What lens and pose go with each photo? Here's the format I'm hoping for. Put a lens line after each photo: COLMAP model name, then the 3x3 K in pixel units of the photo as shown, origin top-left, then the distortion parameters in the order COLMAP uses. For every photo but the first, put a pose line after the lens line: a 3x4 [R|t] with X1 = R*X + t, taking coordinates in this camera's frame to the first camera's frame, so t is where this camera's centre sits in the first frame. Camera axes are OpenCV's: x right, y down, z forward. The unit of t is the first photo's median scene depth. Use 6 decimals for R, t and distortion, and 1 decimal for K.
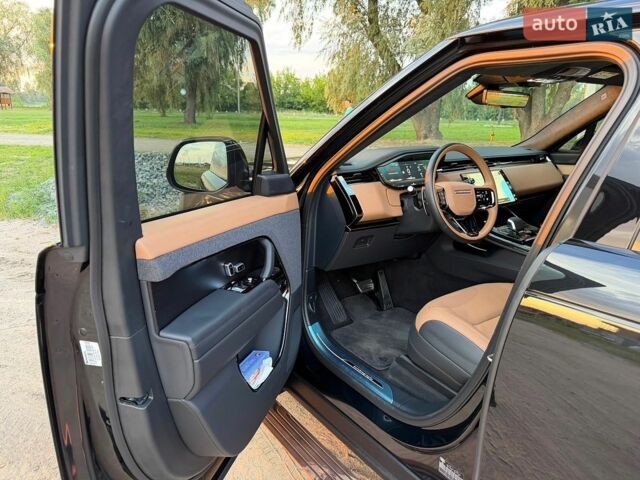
lens RADIAL K [[426.7, 0, 320.0], [0, 426.7, 240.0], [0, 0, 1]] dist [0.052026, -0.059639]
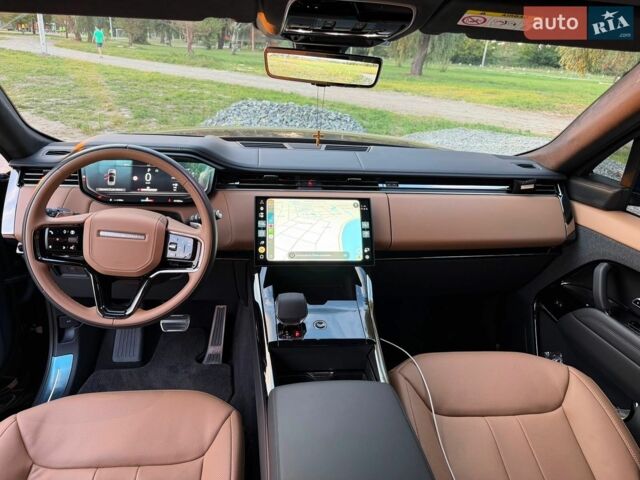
lens RADIAL K [[426.7, 0, 320.0], [0, 426.7, 240.0], [0, 0, 1]] dist [0.052026, -0.059639]
pose [[0.882074, 0.224502, -0.414178, 0.695061], [-0.181384, 0.973218, 0.141233, -0.203676], [0.434792, -0.049452, 0.899172, 0.542009]]
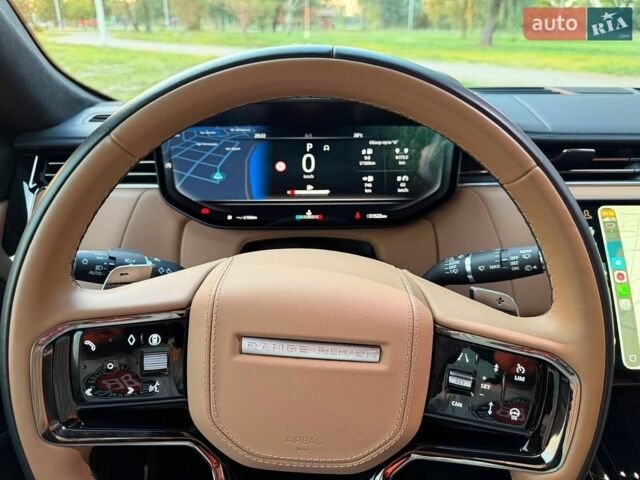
lens RADIAL K [[455.2, 0, 339.3], [0, 455.2, 242.5], [0, 0, 1]] dist [0.142737, -0.228485]
pose [[0.835751, 0.224294, -0.501211, 0.375163], [-0.153280, 0.971782, 0.179288, -0.165737], [0.527281, -0.073014, 0.846548, 0.755897]]
